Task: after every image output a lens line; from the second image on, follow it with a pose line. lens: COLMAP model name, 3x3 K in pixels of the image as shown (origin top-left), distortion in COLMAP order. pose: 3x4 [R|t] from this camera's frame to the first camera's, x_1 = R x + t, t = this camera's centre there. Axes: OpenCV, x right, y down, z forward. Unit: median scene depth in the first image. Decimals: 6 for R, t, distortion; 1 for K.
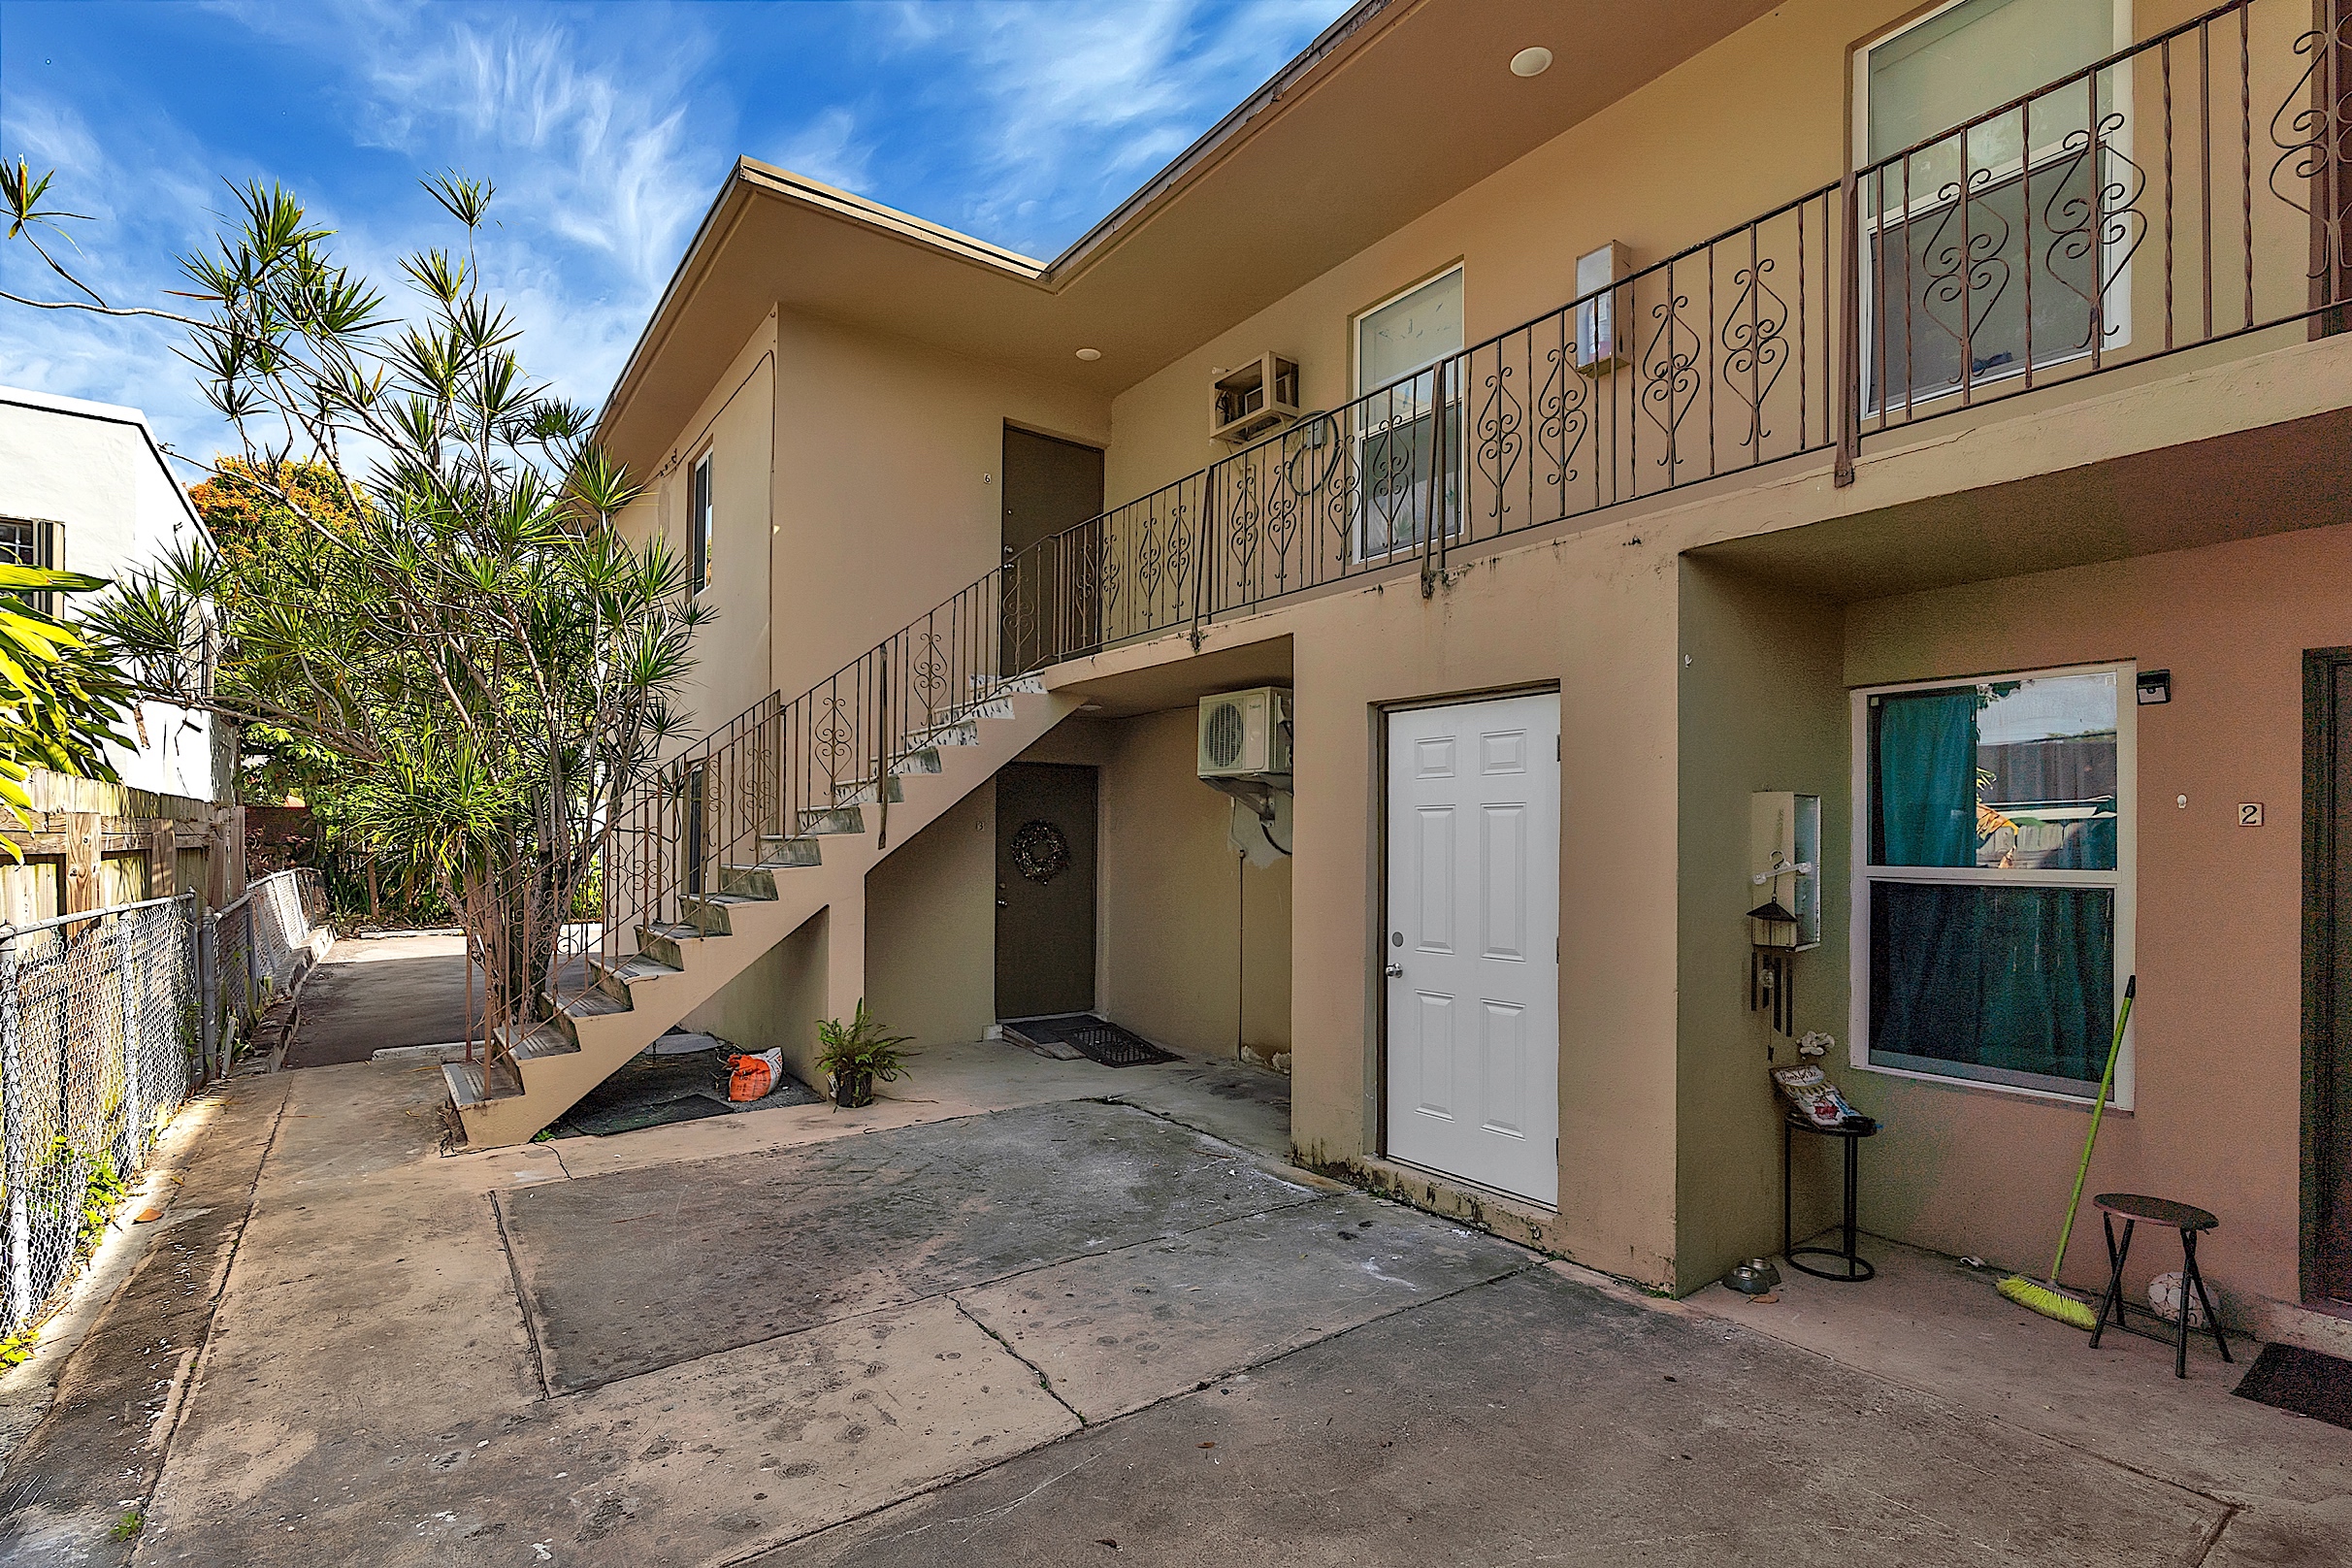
lens RADIAL K [[1137.2, 0, 1173.8], [0, 1137.2, 806.7], [0, 0, 1]] dist [-0.009833, 0.003435]
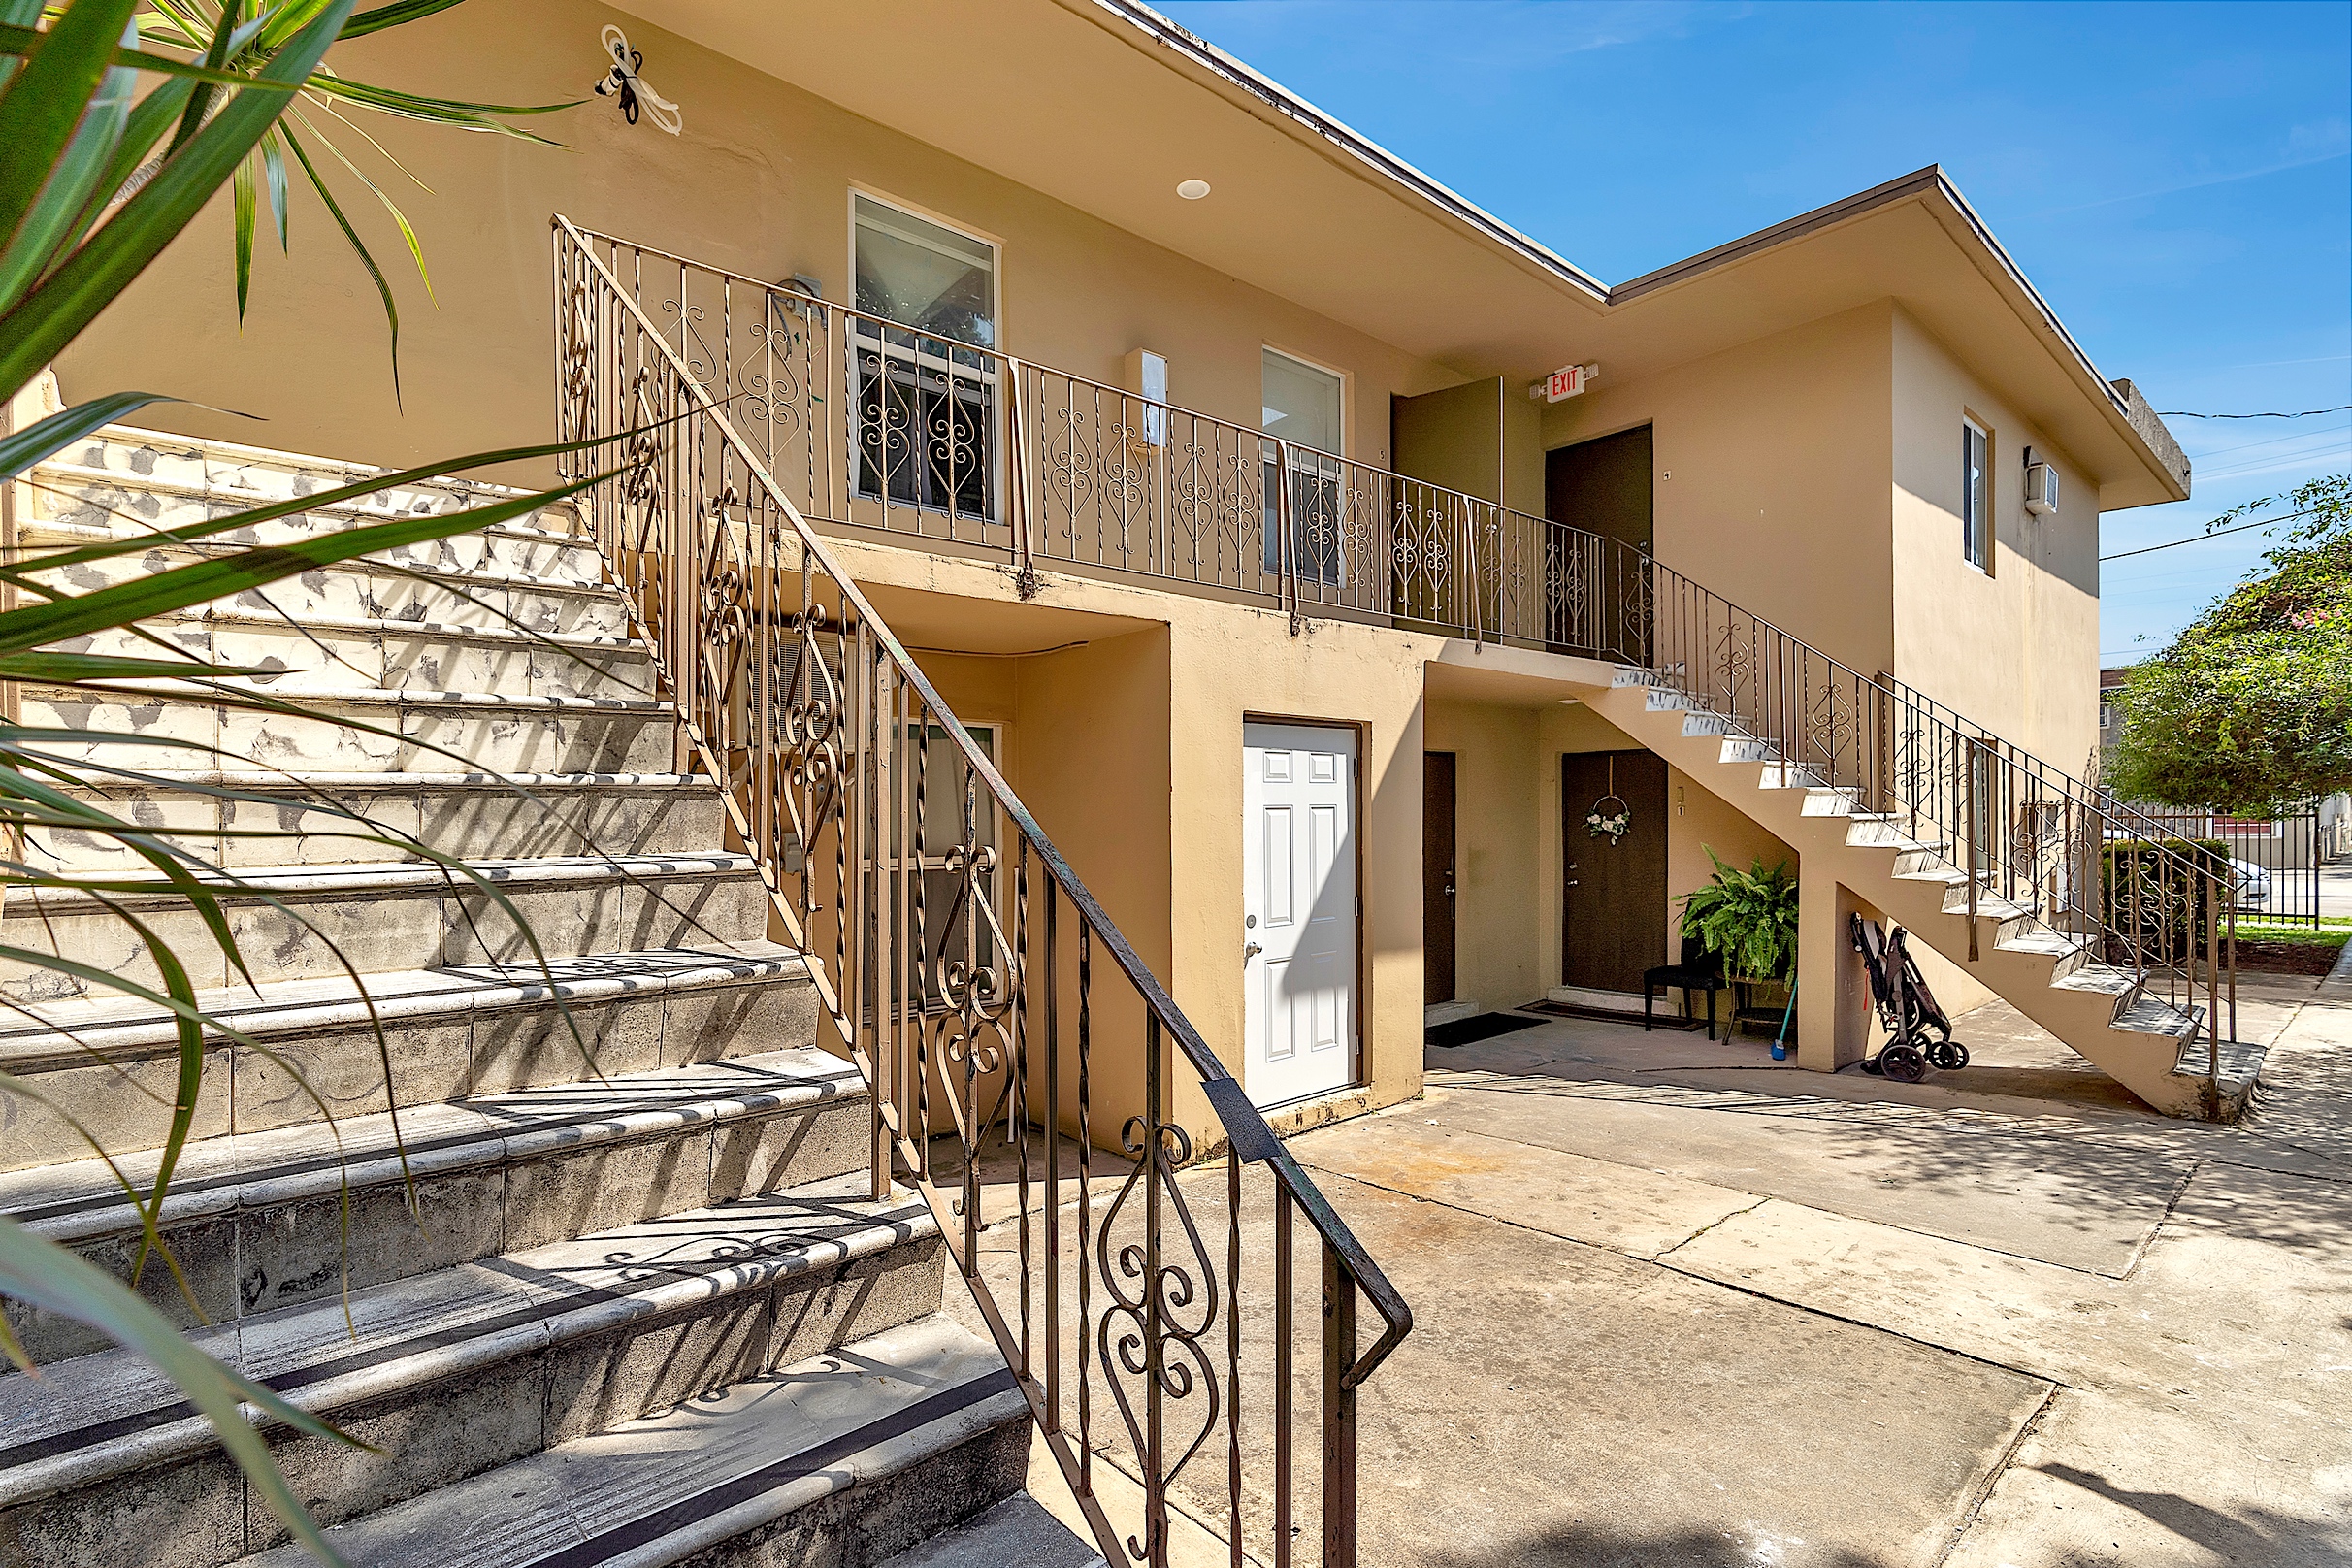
lens RADIAL K [[1137.2, 0, 1168.5], [0, 1137.2, 804.6], [0, 0, 1]] dist [-0.009833, 0.003435]
pose [[-0.119420, 0.009235, 0.992801, -0.998996], [-0.014748, 0.999830, -0.011074, 0.014752], [-0.992734, -0.015964, -0.119264, 1.305769]]
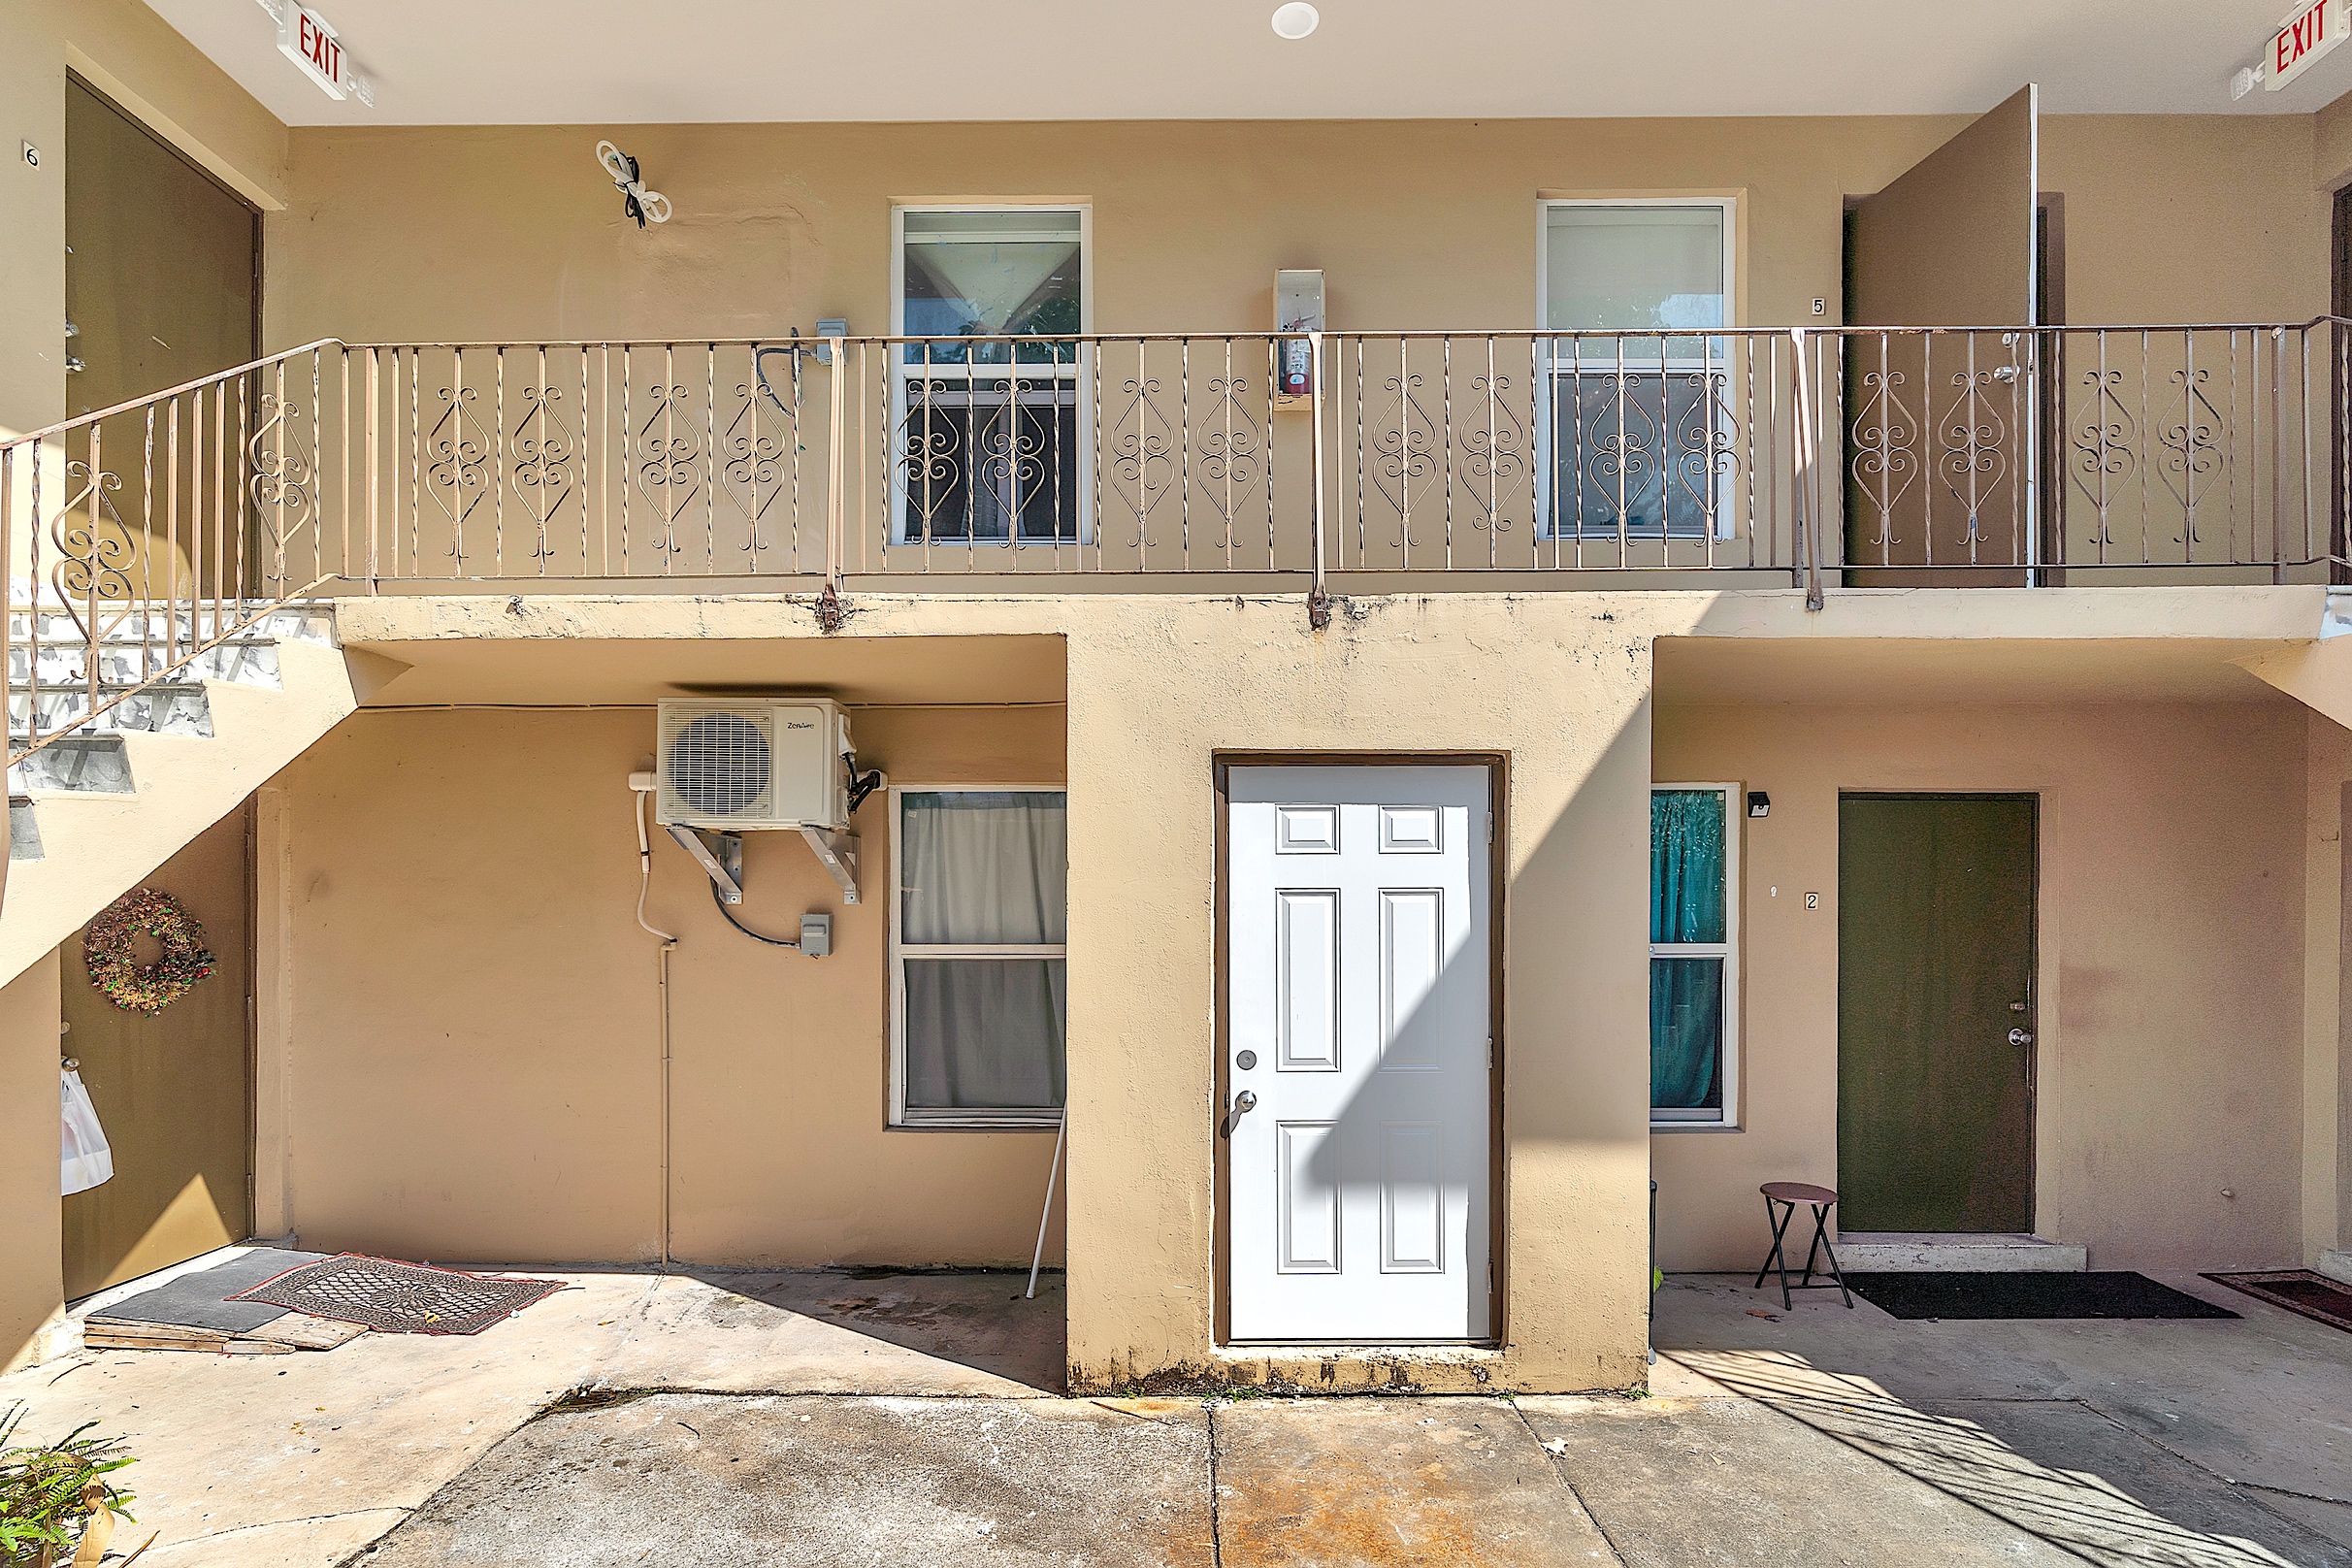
lens RADIAL K [[1137.2, 0, 1181.9], [0, 1137.2, 881.0], [0, 0, 1]] dist [-0.009833, 0.003435]
pose [[0.580318, 0.006590, 0.814363, -0.492966], [-0.020258, 0.999775, 0.006346, -0.009198], [-0.814138, -0.020180, 0.580320, 0.628576]]
